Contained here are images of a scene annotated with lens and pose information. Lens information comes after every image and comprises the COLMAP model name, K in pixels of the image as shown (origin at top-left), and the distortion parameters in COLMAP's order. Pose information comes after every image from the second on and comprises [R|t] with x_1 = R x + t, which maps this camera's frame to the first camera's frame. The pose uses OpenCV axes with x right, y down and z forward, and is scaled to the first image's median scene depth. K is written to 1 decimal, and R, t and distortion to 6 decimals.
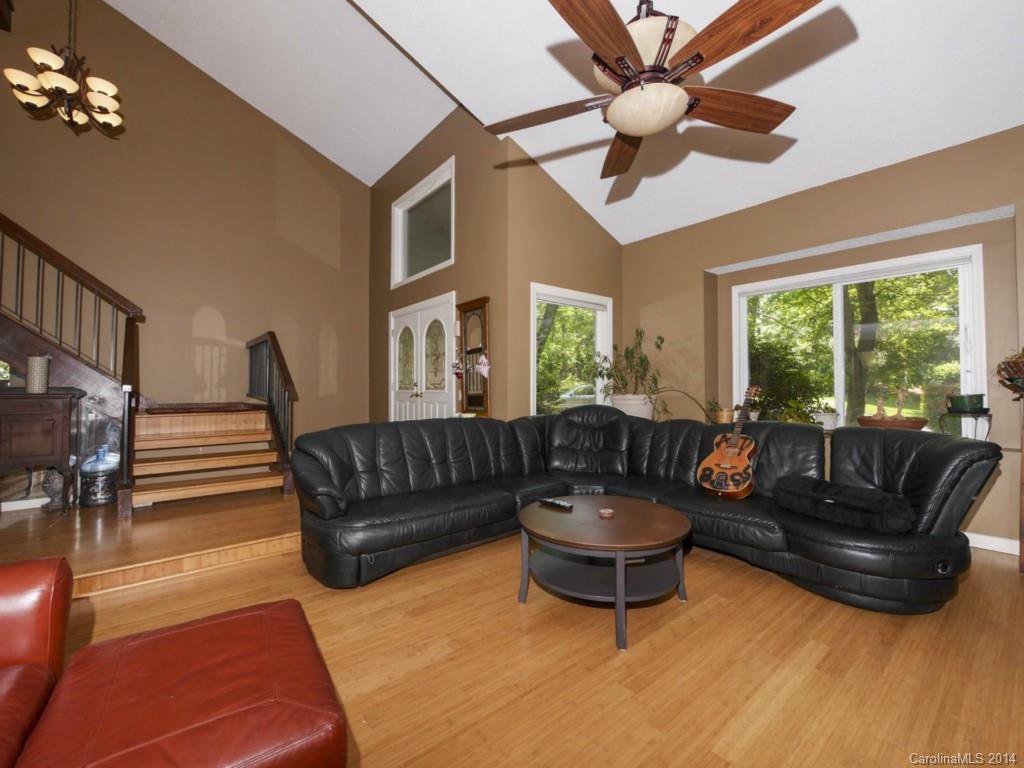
lens RADIAL K [[436.4, 0, 514.5], [0, 436.4, 381.0], [0, 0, 1]] dist [-0.004660, -0.000304]
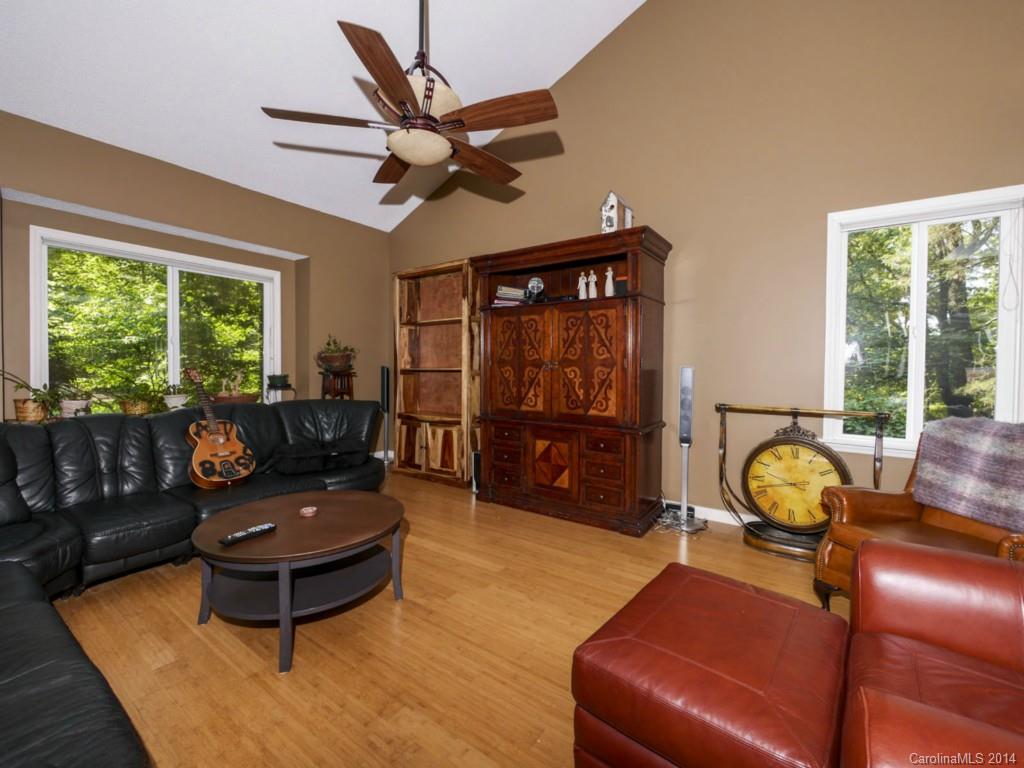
lens RADIAL K [[436.4, 0, 513.4], [0, 436.4, 379.1], [0, 0, 1]] dist [-0.004660, -0.000304]
pose [[-0.260533, -0.024066, 0.965165, -0.607709], [-0.029370, 0.999424, 0.016992, -0.002200], [-0.965018, -0.023920, -0.261090, 0.658348]]
